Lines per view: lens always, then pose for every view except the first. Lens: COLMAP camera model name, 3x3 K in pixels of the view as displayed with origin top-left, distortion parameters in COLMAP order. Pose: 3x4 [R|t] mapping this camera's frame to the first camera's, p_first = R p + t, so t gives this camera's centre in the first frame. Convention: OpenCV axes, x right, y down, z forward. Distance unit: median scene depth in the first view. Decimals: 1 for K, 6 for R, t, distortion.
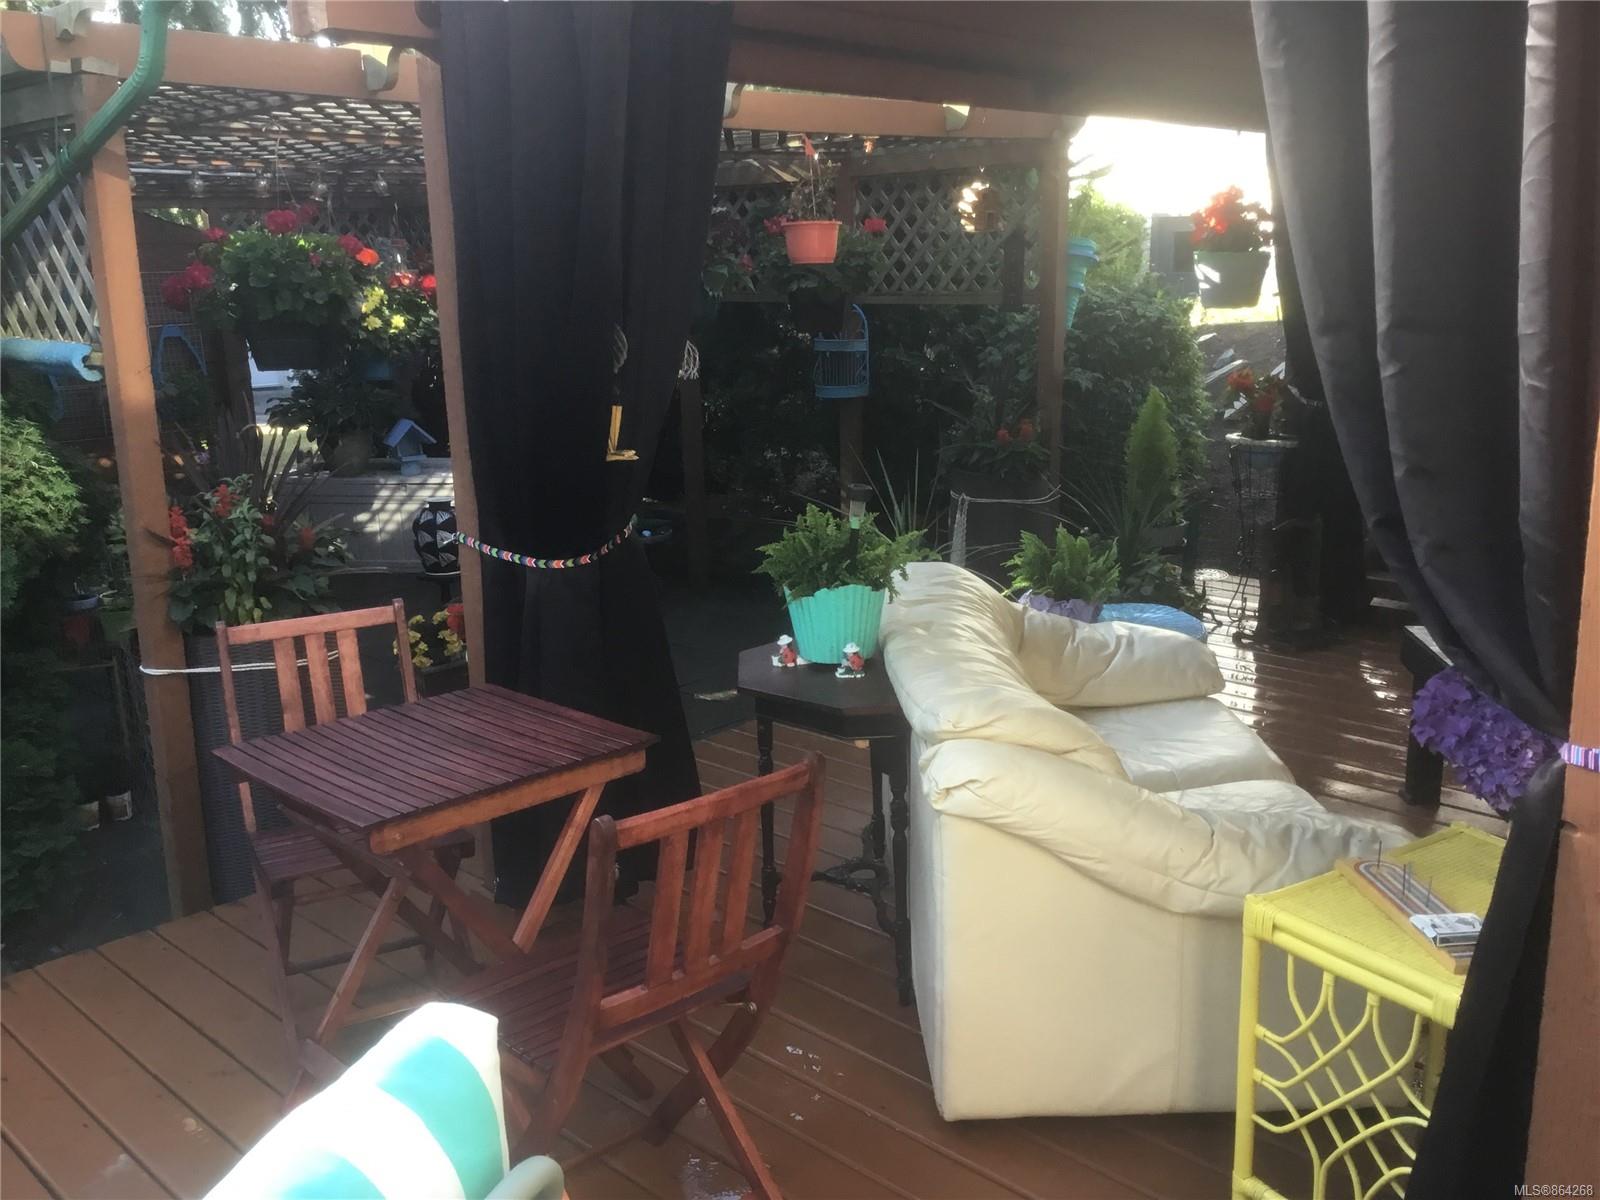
lens RADIAL K [[1426.7, 0, 801.0], [0, 1426.7, 601.4], [0, 0, 1]] dist [-0.050508, -0.008188]
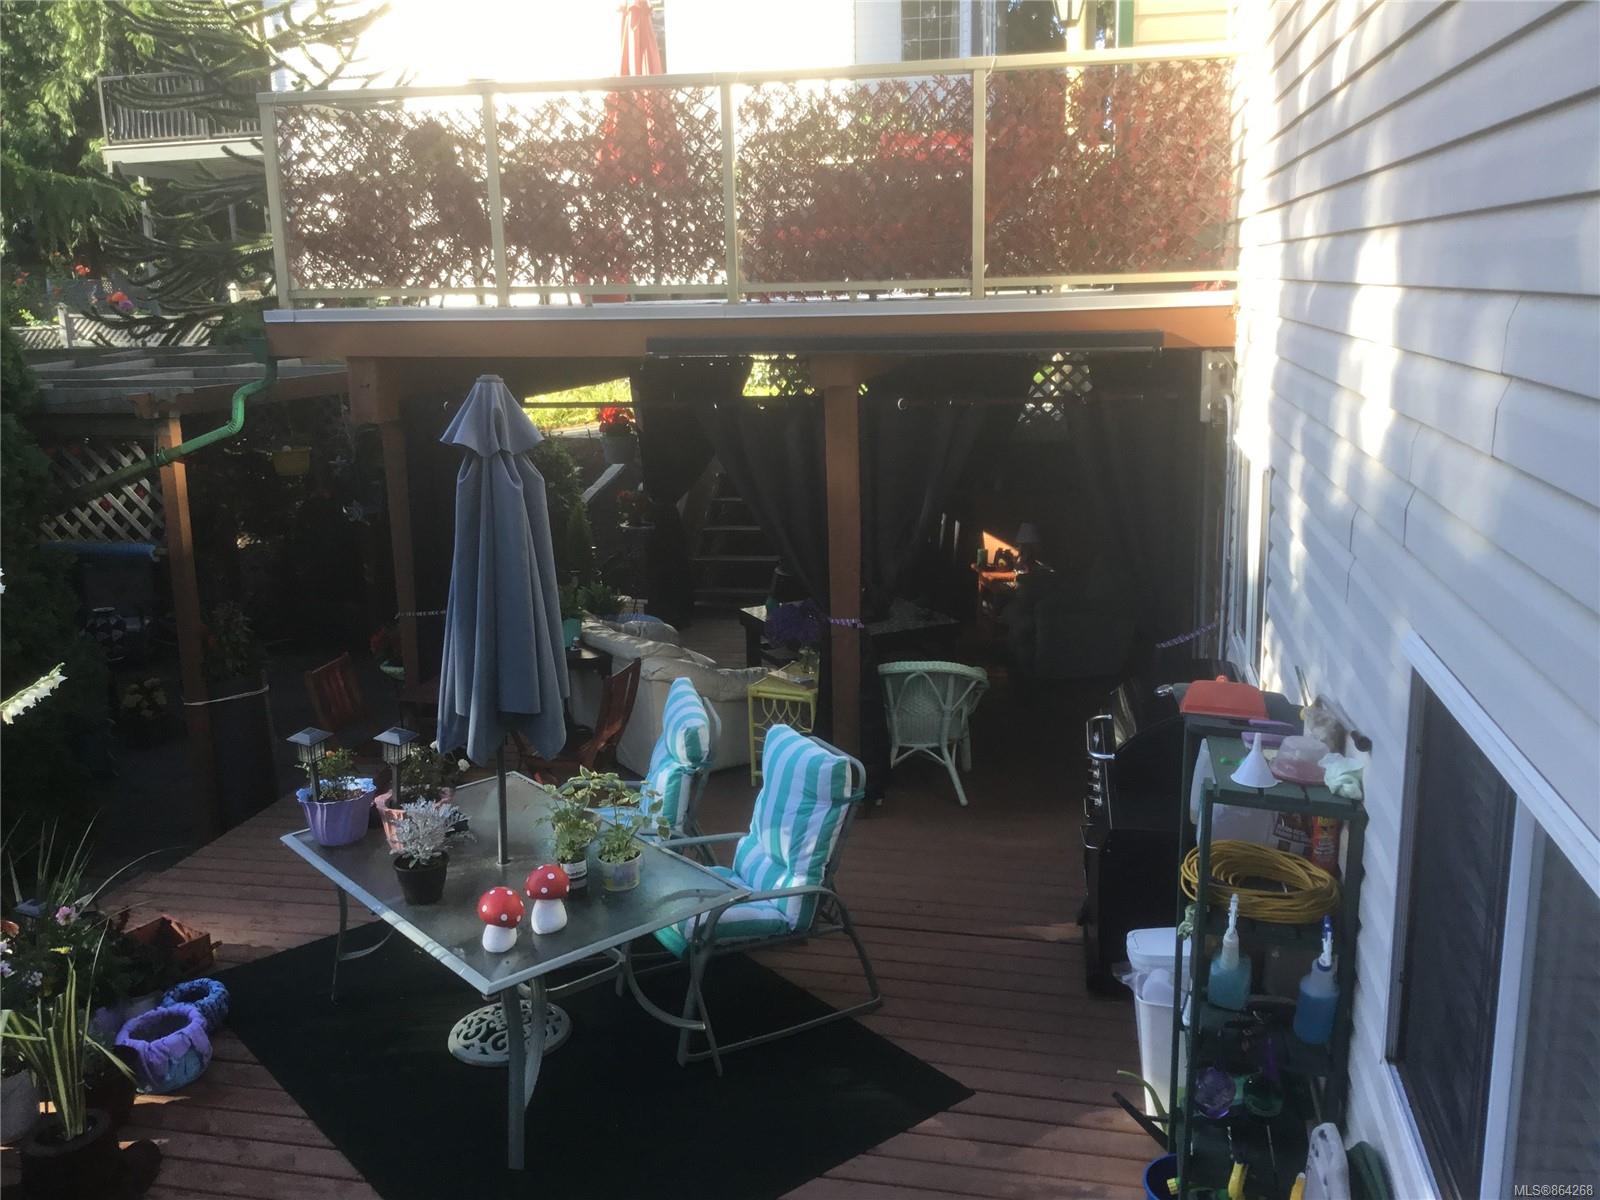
lens RADIAL K [[1426.7, 0, 798.9], [0, 1426.7, 598.7], [0, 0, 1]] dist [-0.050508, -0.008188]
pose [[0.857468, -0.111533, 0.502303, -0.723217], [0.124359, 0.992205, 0.008022, -0.007967], [-0.499283, 0.055587, 0.864654, -1.157763]]
